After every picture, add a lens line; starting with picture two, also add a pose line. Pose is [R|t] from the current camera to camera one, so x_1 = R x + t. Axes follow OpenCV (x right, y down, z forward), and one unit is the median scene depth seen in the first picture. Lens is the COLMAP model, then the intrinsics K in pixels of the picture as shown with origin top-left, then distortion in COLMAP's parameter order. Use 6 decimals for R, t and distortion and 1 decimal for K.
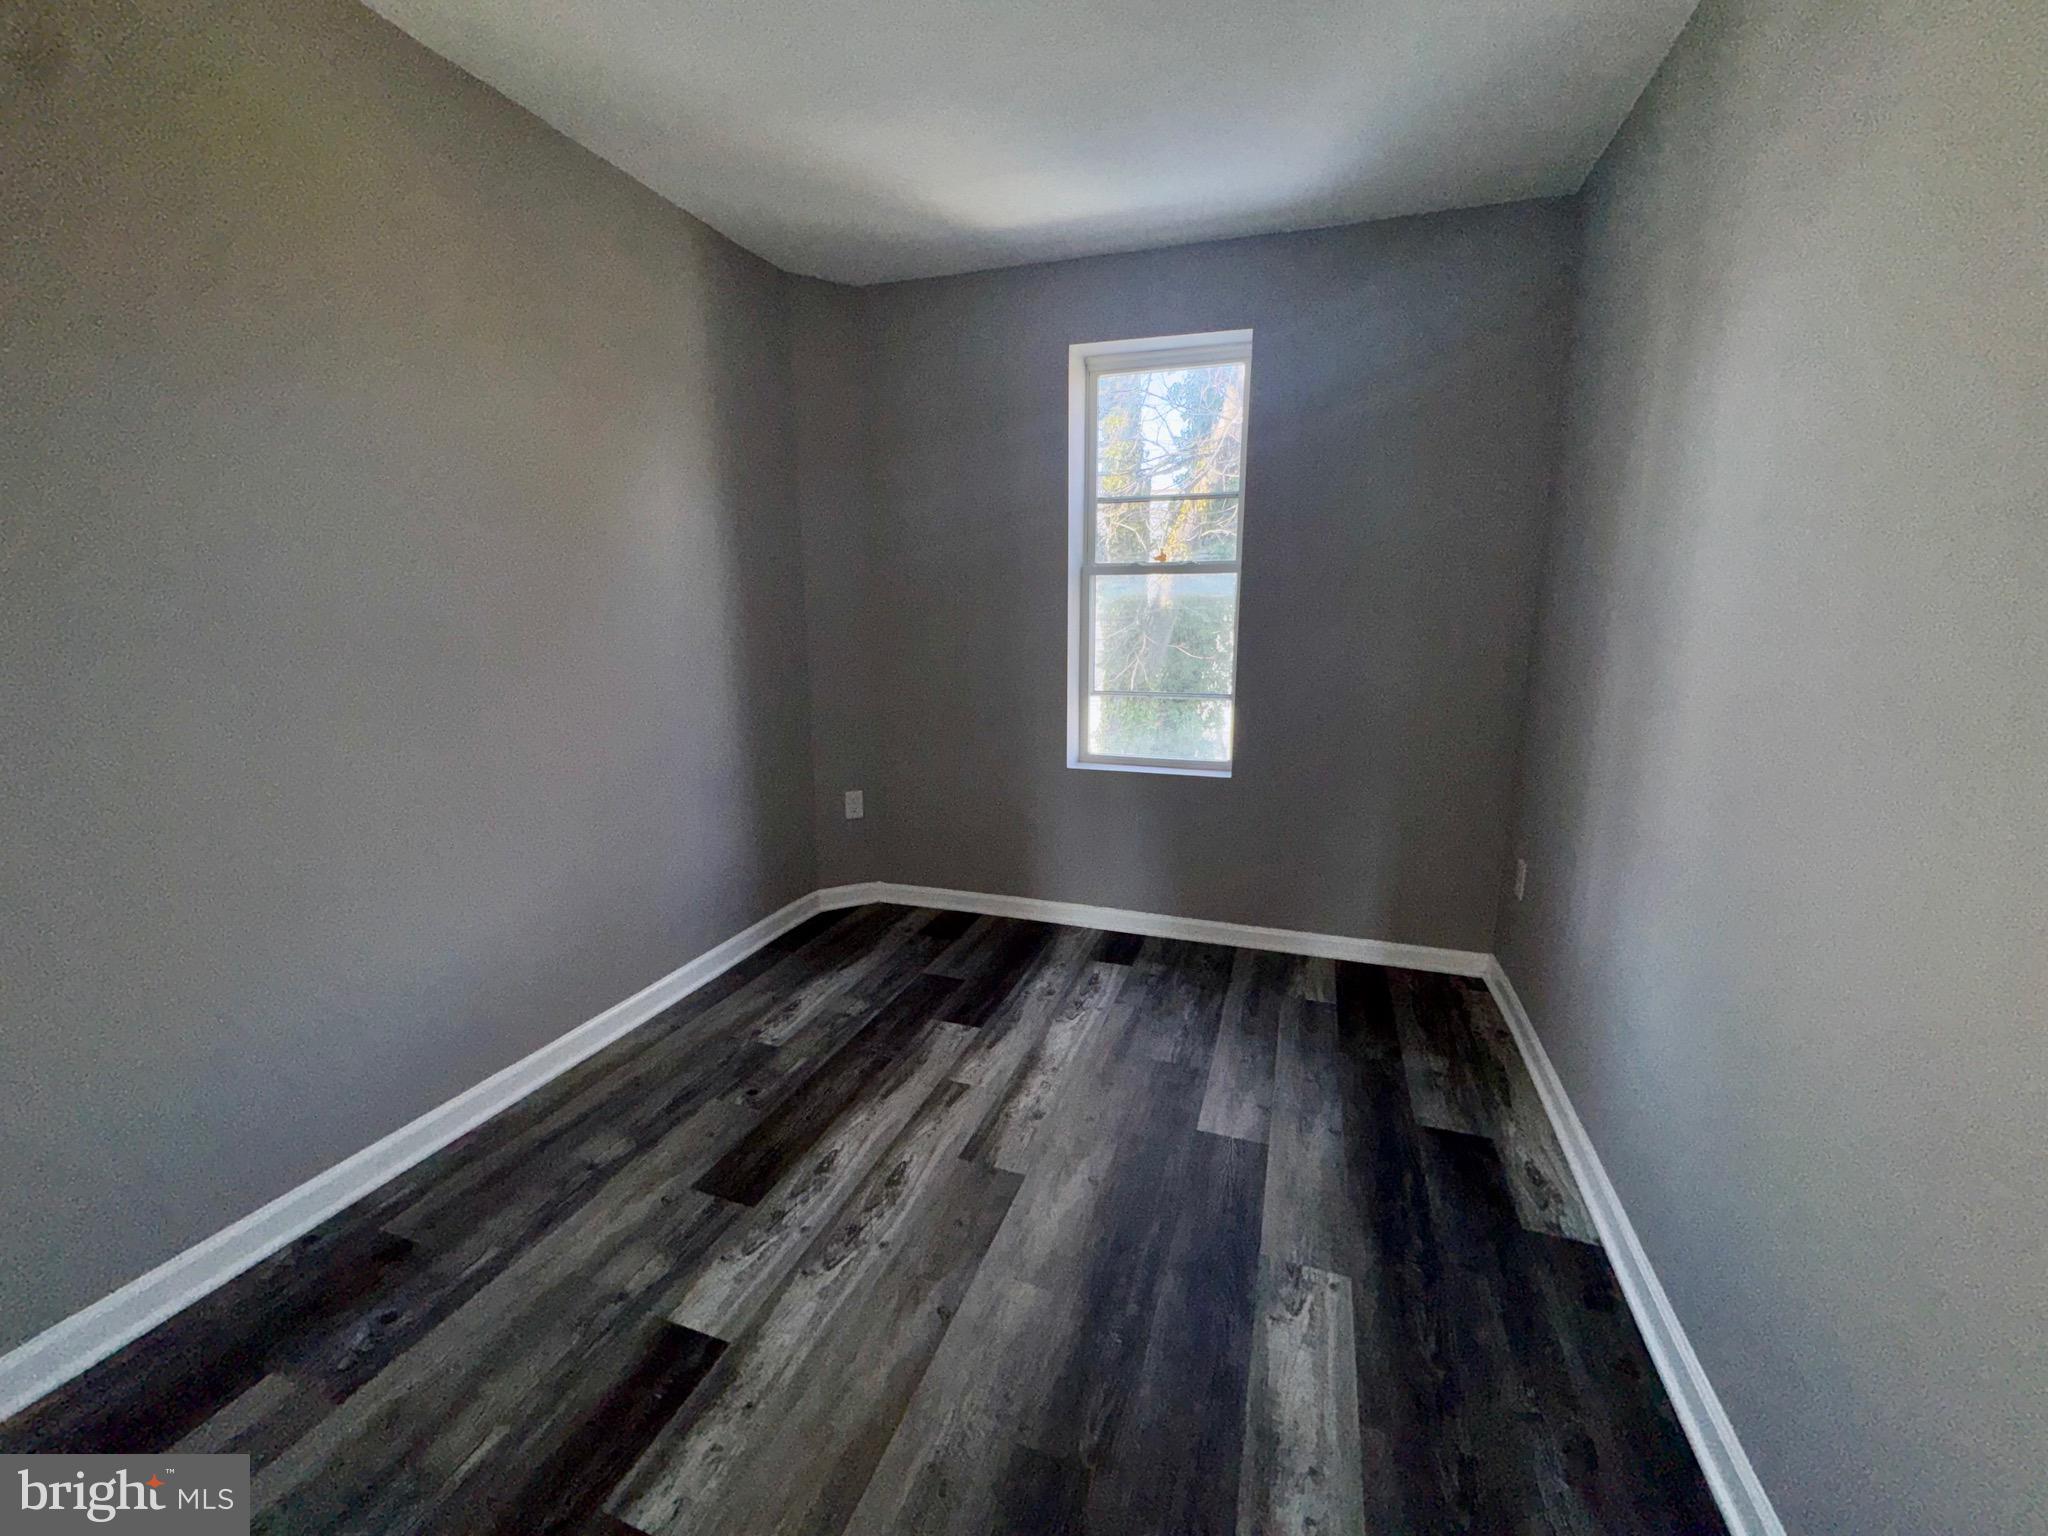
lens RADIAL K [[811.8, 0, 1018.5], [0, 811.8, 780.9], [0, 0, 1]] dist [-0.002240, 0.000396]
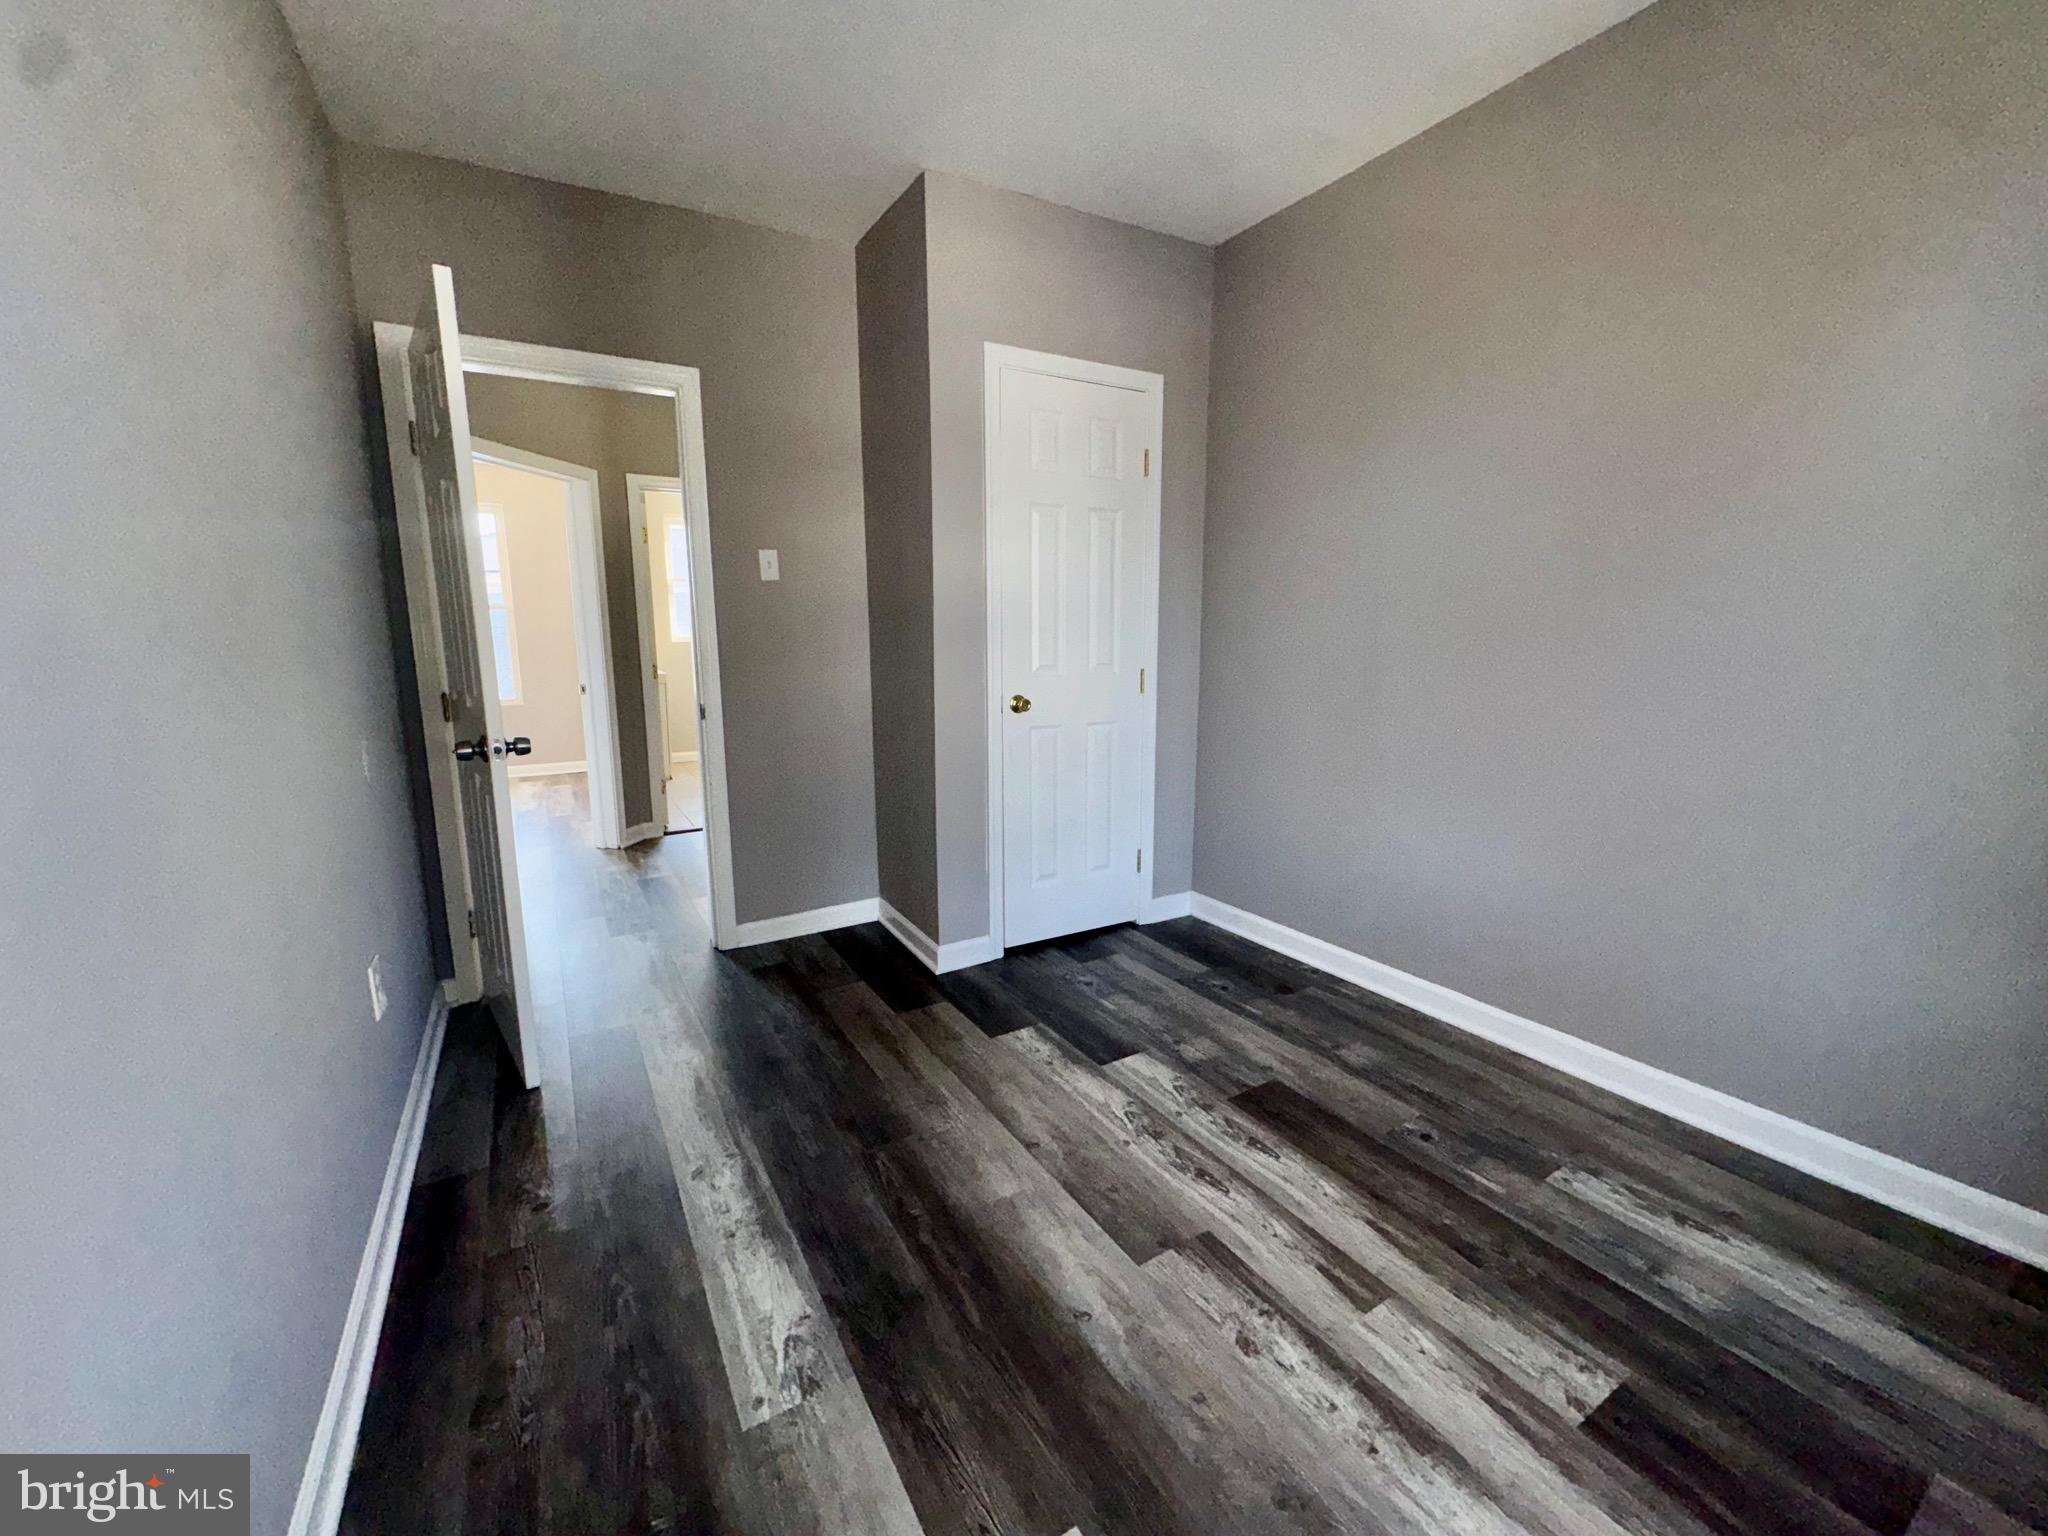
lens RADIAL K [[811.8, 0, 1024.1], [0, 811.8, 759.1], [0, 0, 1]] dist [-0.002240, 0.000396]
pose [[-0.634951, 0.125968, -0.762213, 0.670078], [-0.151572, 0.947129, 0.282793, -0.209444], [0.757537, 0.295090, -0.582288, 1.316775]]
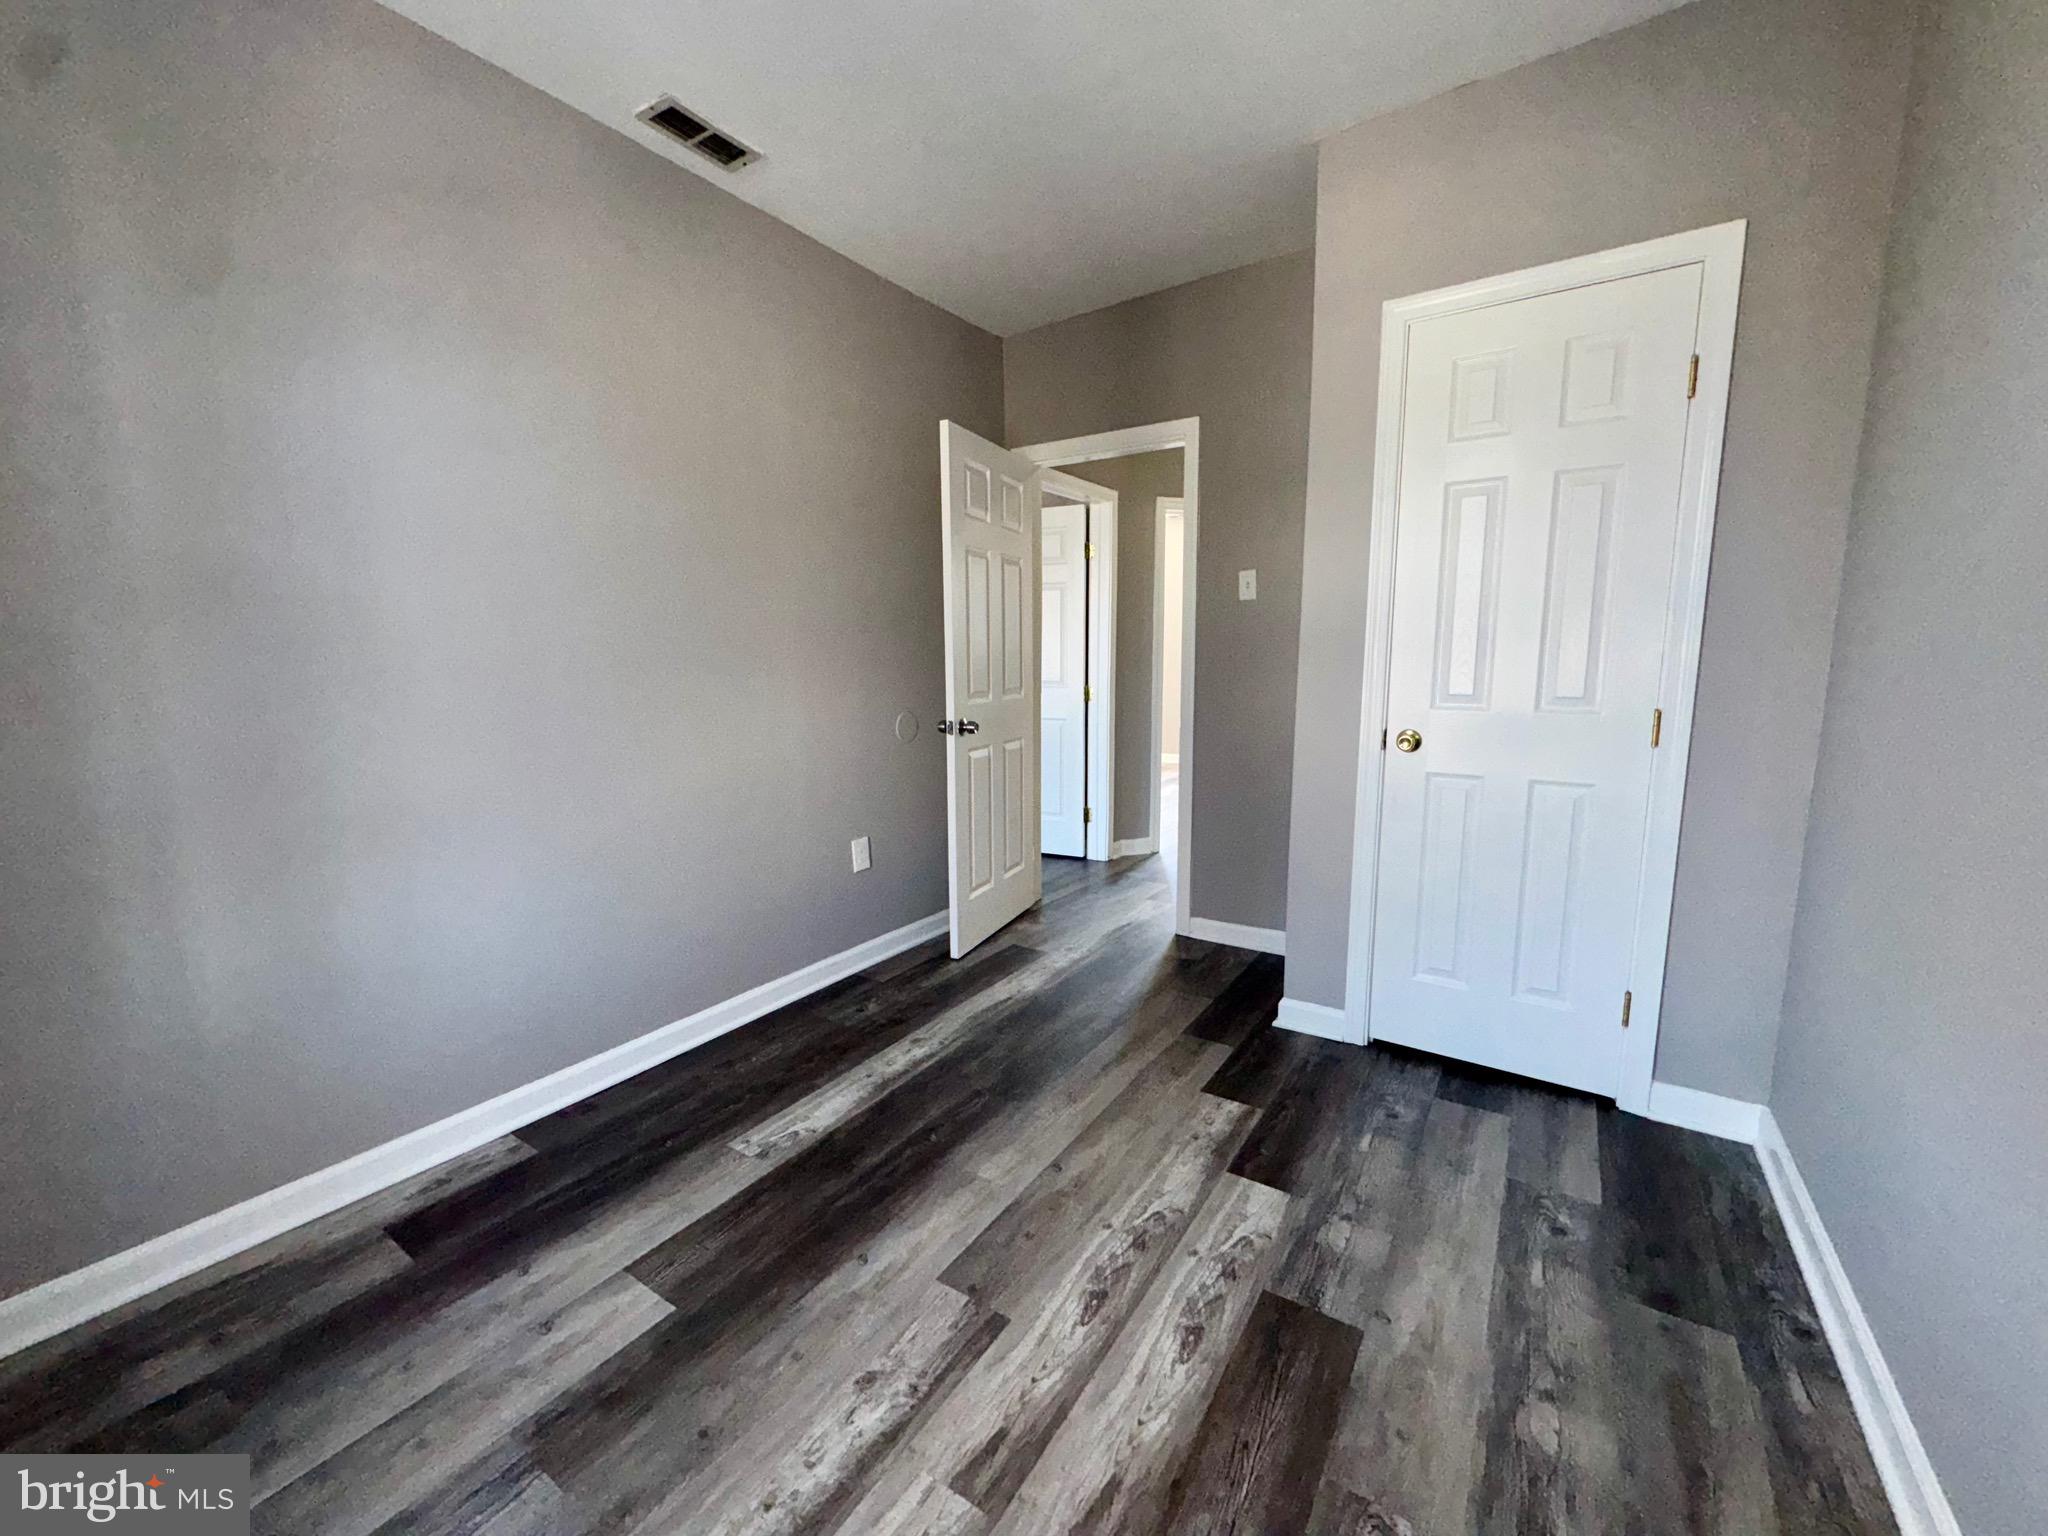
lens RADIAL K [[811.8, 0, 1024.1], [0, 811.8, 762.9], [0, 0, 1]] dist [-0.002240, 0.000396]
pose [[-0.971629, -0.023681, 0.235323, -0.272547], [0.057183, 0.941934, 0.330892, -0.280034], [-0.229495, 0.334961, -0.913856, 1.652085]]
